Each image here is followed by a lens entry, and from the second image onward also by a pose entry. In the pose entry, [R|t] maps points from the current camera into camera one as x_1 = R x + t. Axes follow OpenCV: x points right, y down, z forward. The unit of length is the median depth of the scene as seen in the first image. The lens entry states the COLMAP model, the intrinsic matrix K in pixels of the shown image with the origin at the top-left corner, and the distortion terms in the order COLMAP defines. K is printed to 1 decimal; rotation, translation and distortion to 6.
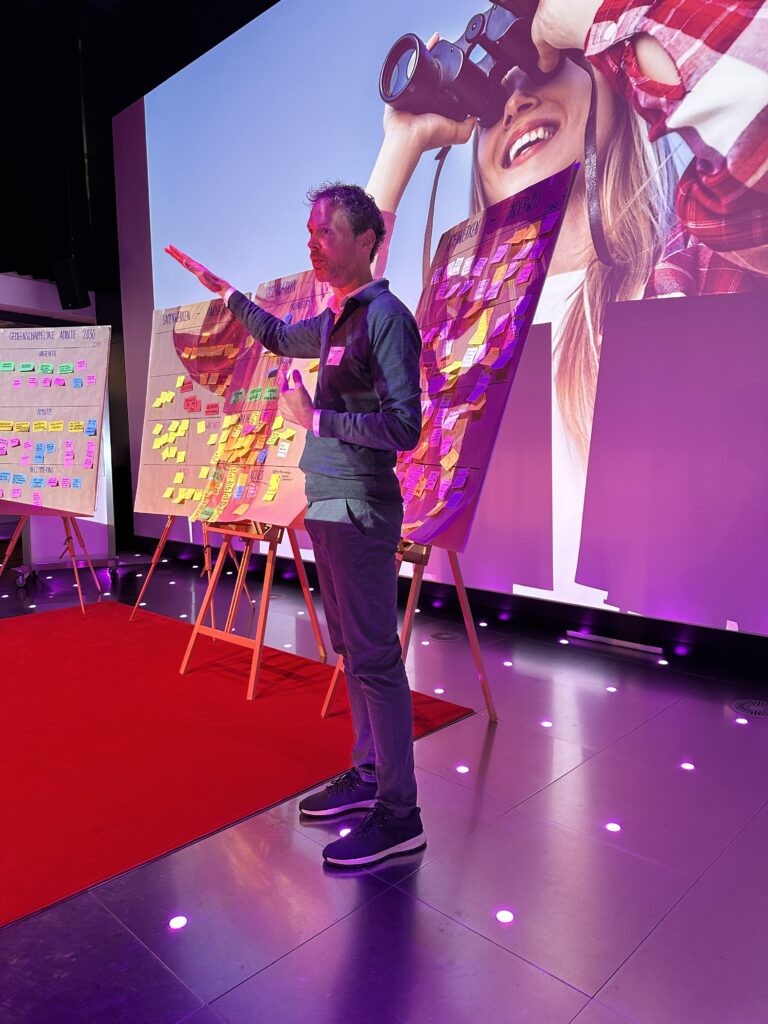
lens RADIAL K [[730.2, 0, 384.0], [0, 730.2, 512.0], [0, 0, 1]] dist [-0.000678, -0.007312]
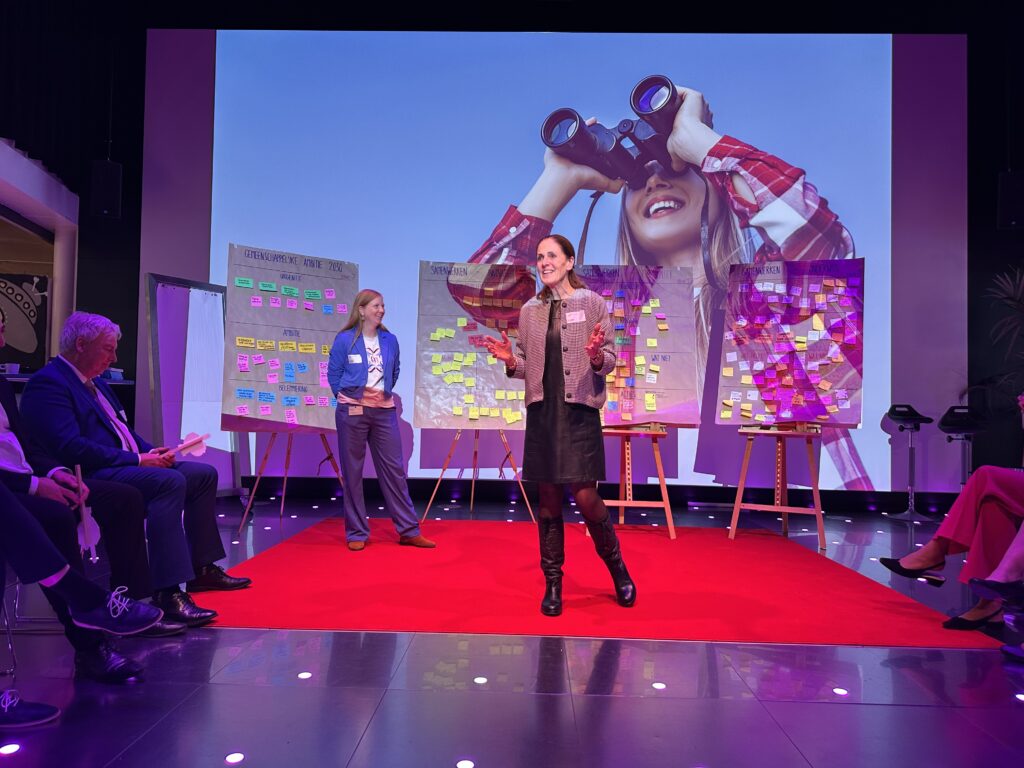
lens RADIAL K [[709.5, 0, 507.8], [0, 709.5, 391.2], [0, 0, 1]] dist [0.144110, -0.266291]
pose [[0.735138, 0.053304, 0.675818, -1.211526], [0.031975, 0.993068, -0.113107, 0.090600], [-0.677163, 0.104758, 0.728338, 0.092731]]
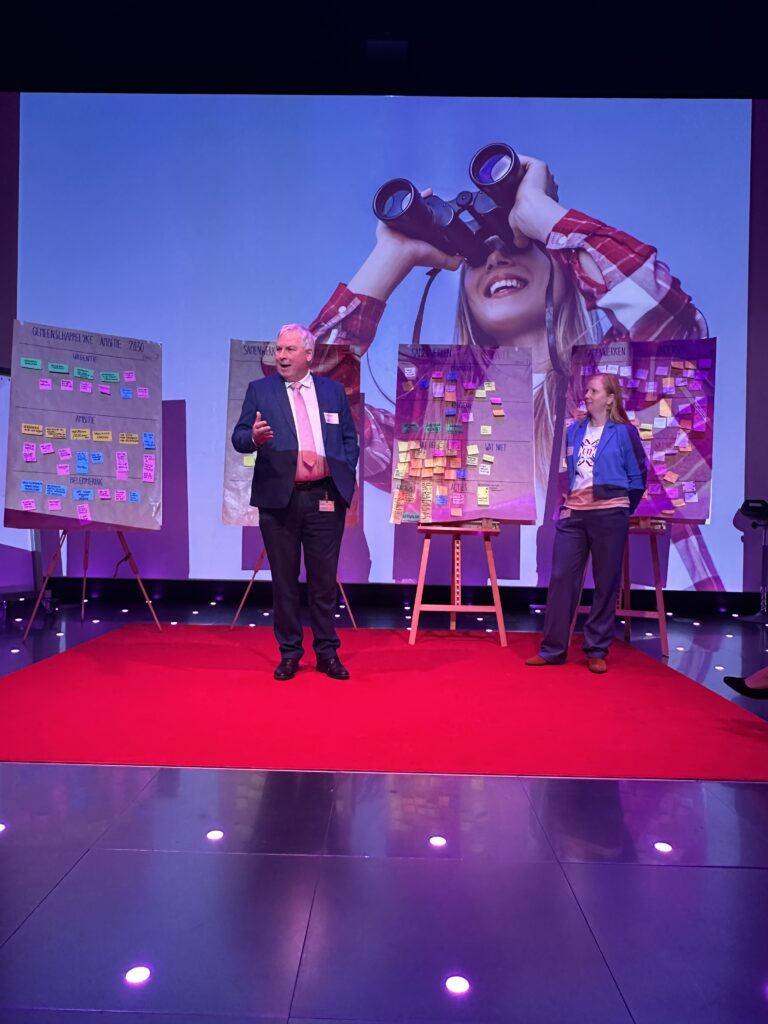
lens RADIAL K [[716.0, 0, 377.8], [0, 716.0, 514.7], [0, 0, 1]] dist [-0.008382, 0.004046]
pose [[0.729582, 0.030557, 0.683210, -1.067110], [0.033179, 0.996243, -0.079989, 0.090364], [-0.683088, 0.081027, 0.725828, 0.133772]]
